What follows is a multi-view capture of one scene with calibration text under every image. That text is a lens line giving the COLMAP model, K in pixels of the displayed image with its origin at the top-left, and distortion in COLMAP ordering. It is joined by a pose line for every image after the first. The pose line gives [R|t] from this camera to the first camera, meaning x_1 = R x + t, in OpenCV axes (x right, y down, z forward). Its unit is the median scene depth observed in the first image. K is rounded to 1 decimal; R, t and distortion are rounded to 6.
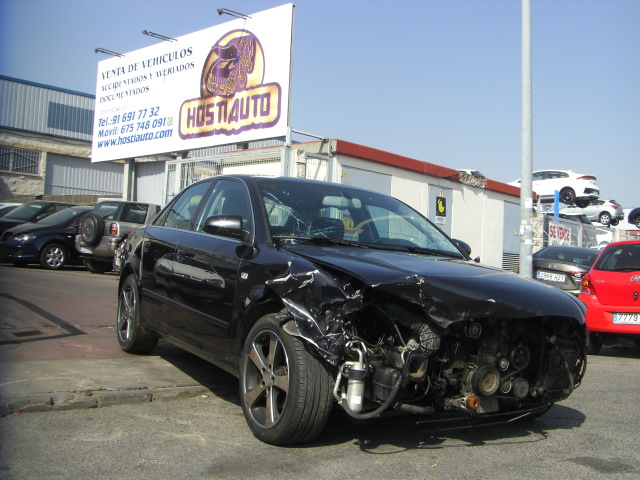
lens RADIAL K [[734.9, 0, 370.4], [0, 734.9, 236.3], [0, 0, 1]] dist [-0.204711, 0.164099]
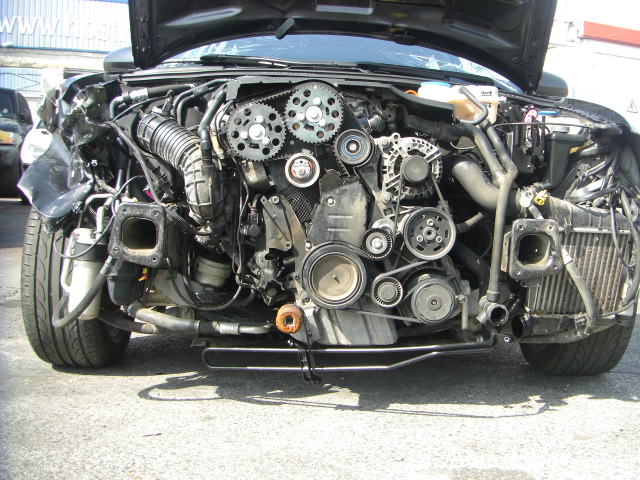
lens RADIAL K [[734.9, 0, 370.4], [0, 734.9, 236.3], [0, 0, 1]] dist [-0.204711, 0.164099]
pose [[0.871459, 0.001363, -0.490466, 0.424788], [0.035147, 0.997252, 0.065222, 0.143529], [0.489207, -0.074077, 0.869016, 0.601463]]
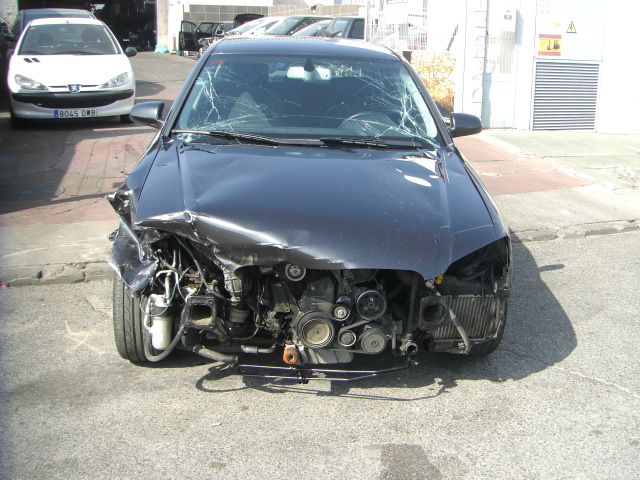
lens RADIAL K [[734.9, 0, 370.4], [0, 734.9, 236.3], [0, 0, 1]] dist [-0.204711, 0.164099]
pose [[0.897067, 0.091270, -0.432367, 0.572072], [0.034678, 0.960880, 0.274786, -0.130877], [0.440532, -0.261495, 0.858808, 0.349188]]
